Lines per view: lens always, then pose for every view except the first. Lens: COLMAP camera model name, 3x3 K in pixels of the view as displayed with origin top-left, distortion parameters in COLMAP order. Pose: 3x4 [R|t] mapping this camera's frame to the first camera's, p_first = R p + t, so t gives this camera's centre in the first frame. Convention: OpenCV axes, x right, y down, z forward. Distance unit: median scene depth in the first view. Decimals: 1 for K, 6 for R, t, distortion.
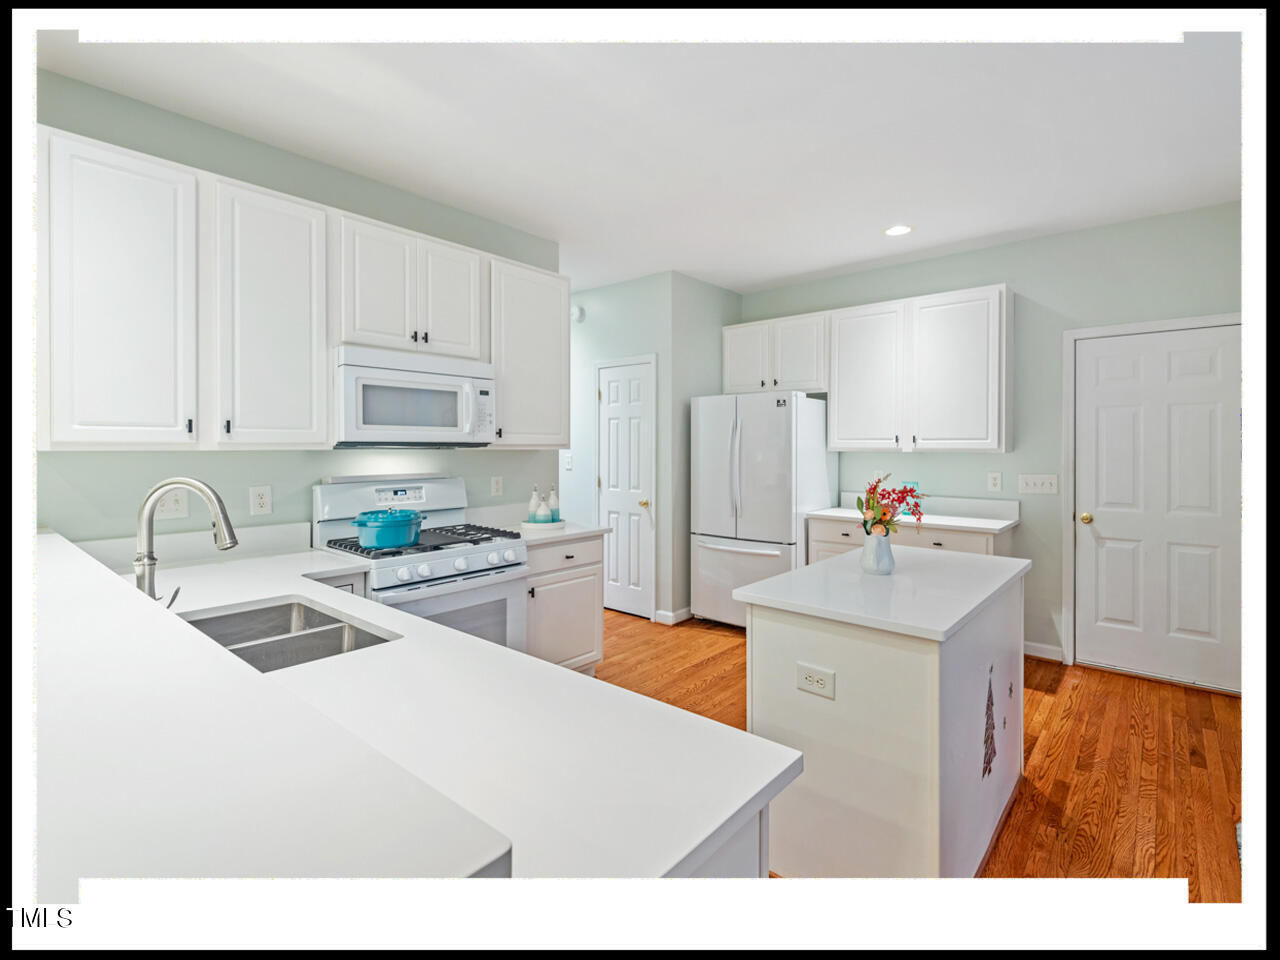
lens RADIAL K [[603.5, 0, 521.9], [0, 603.5, 449.6], [0, 0, 1]] dist [0.040762, -0.023878]
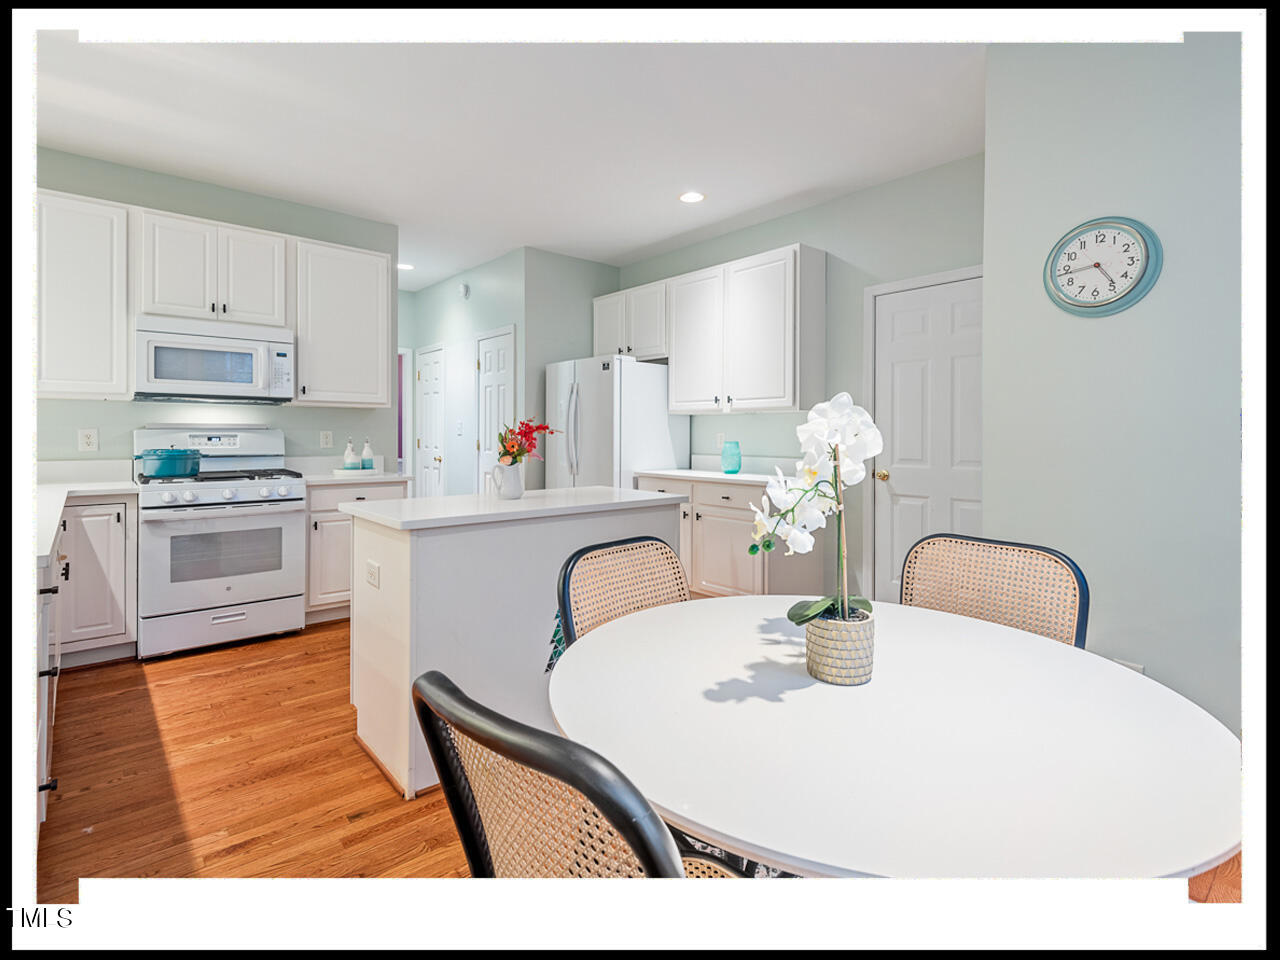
lens RADIAL K [[612.6, 0, 570.9], [0, 612.6, 448.5], [0, 0, 1]] dist [0.002942, 0.000192]
pose [[0.984799, 0.006039, -0.173593, 0.644981], [-0.006242, 0.999980, -0.000622, 0.078516], [0.173586, 0.001696, 0.984817, -0.070005]]
